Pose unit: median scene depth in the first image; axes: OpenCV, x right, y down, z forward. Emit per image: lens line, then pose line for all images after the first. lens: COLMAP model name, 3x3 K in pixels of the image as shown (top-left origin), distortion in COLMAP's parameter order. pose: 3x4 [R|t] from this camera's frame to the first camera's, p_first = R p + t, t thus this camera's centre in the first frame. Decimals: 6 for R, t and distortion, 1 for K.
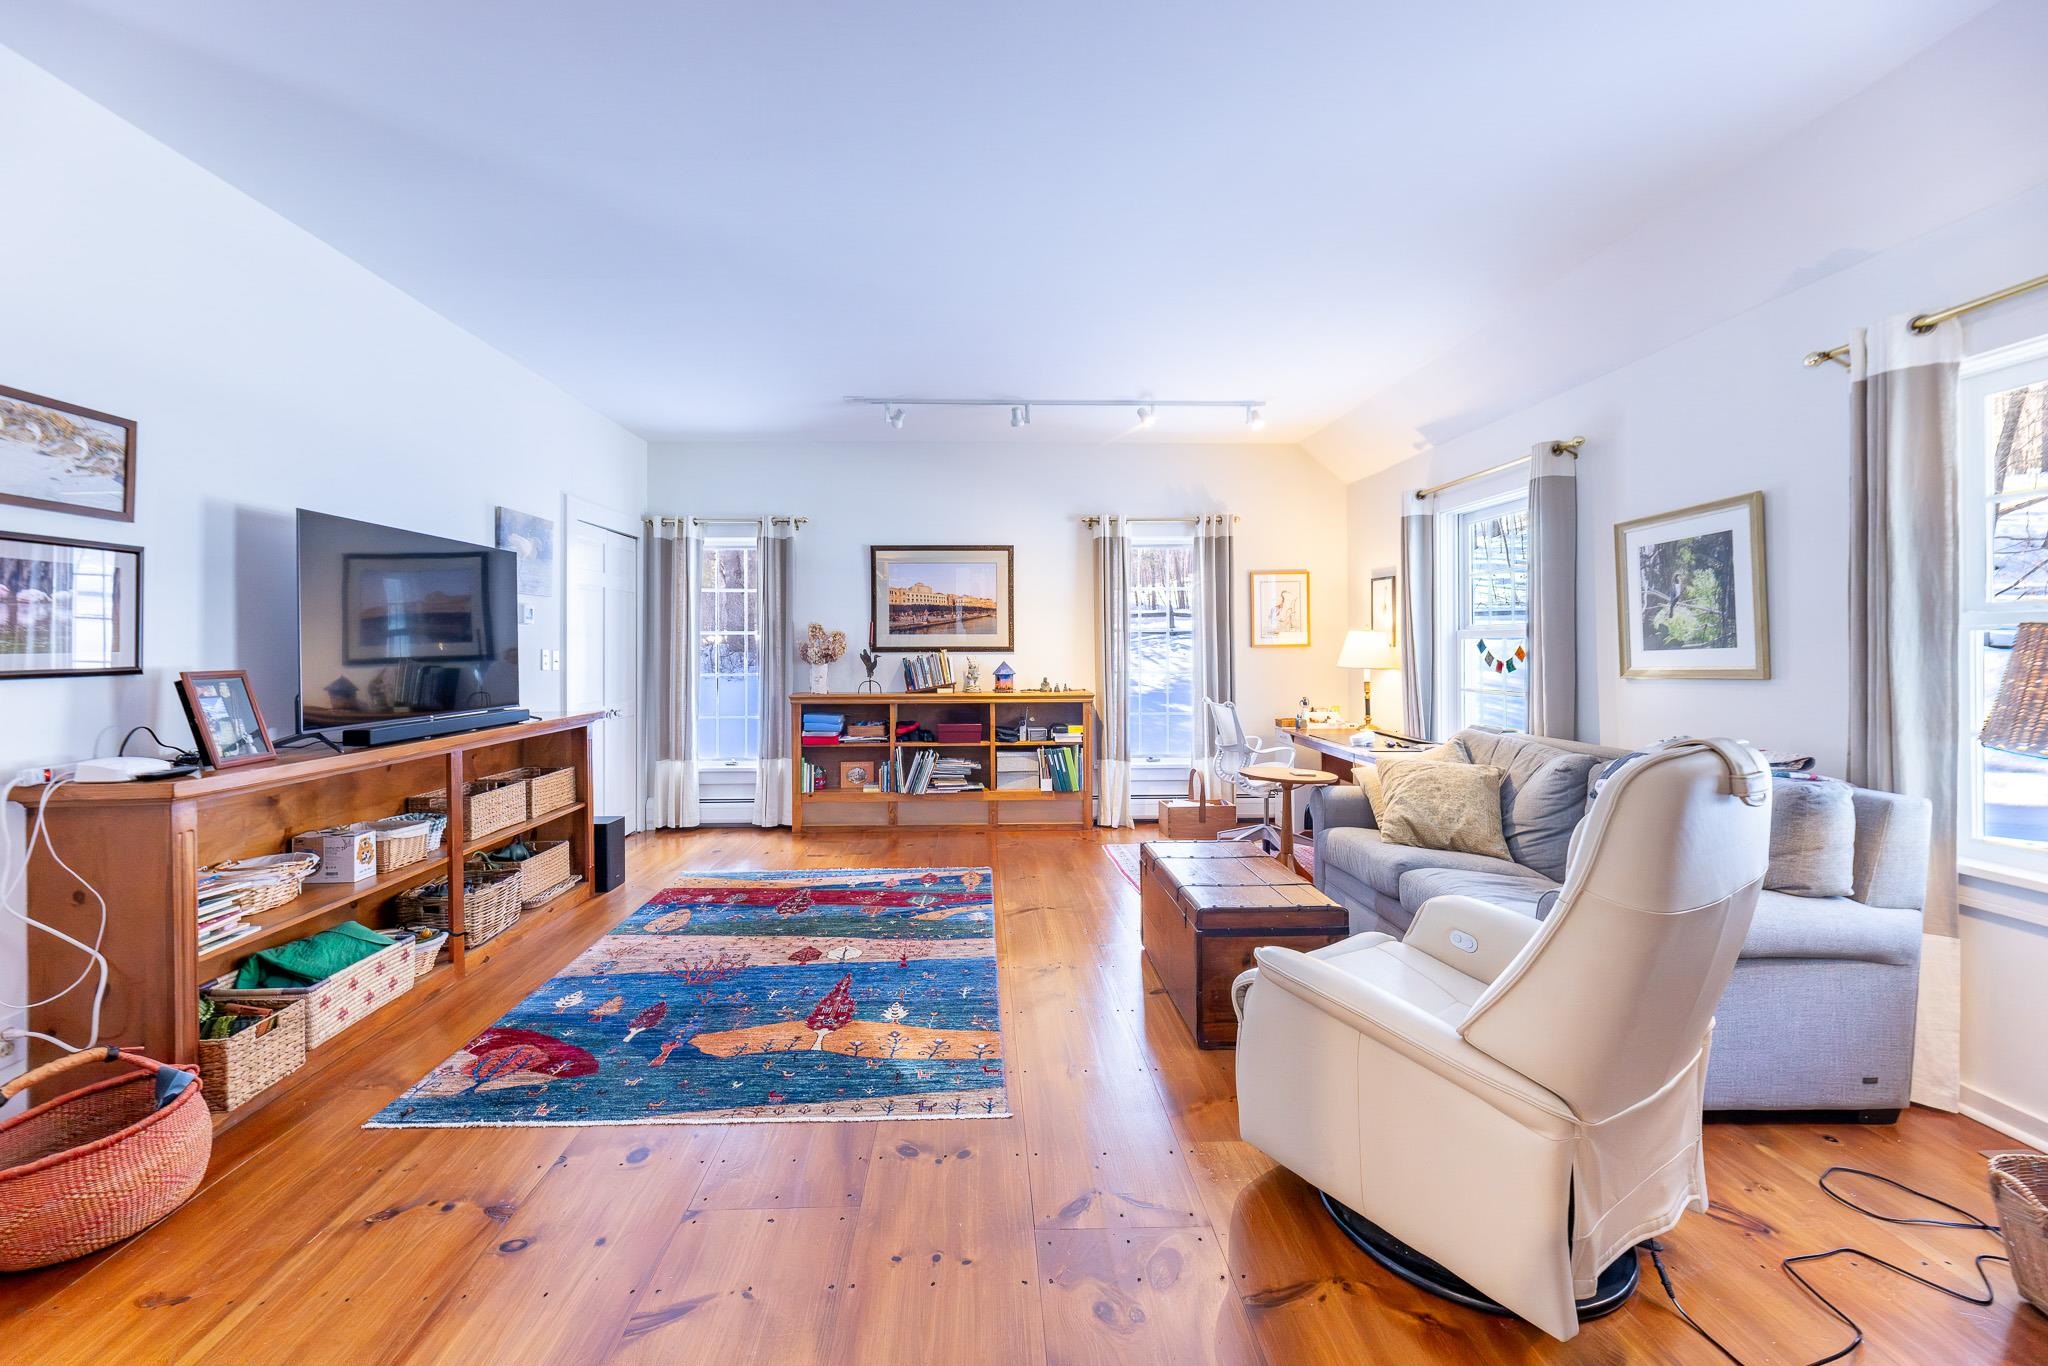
lens RADIAL K [[848.7, 0, 1006.1], [0, 848.7, 633.8], [0, 0, 1]] dist [-0.000895, -0.000123]
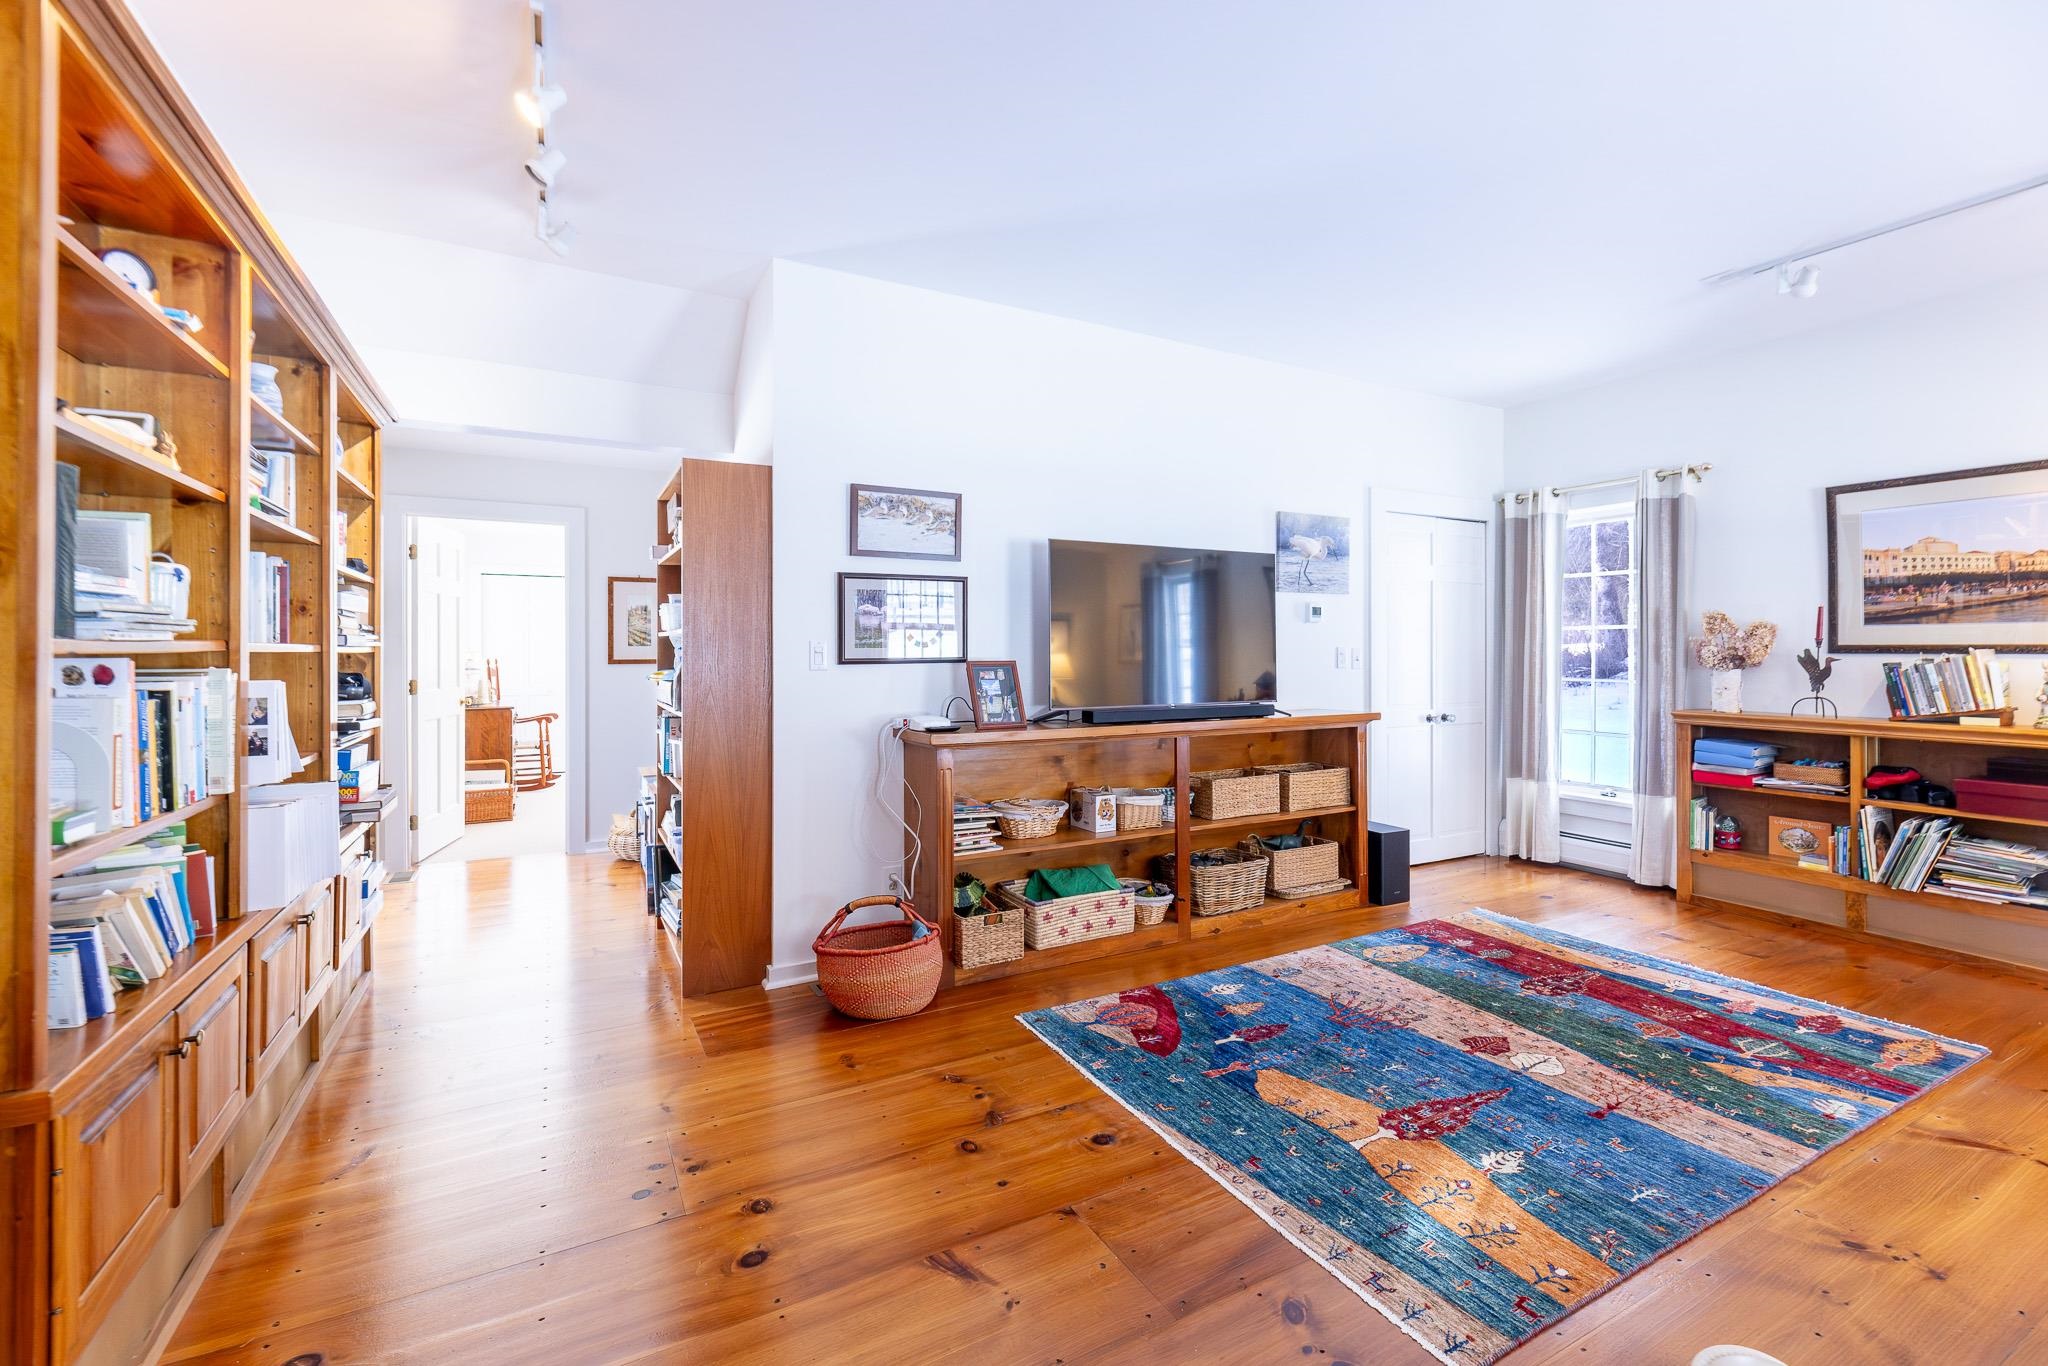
lens RADIAL K [[888.5, 0, 1027.3], [0, 888.5, 642.0], [0, 0, 1]] dist [-0.001126, -0.000135]
pose [[0.451426, -0.003280, -0.892302, 0.298597], [0.012467, 0.999919, 0.002631, 0.006593], [0.892221, -0.012312, 0.451431, 0.273114]]
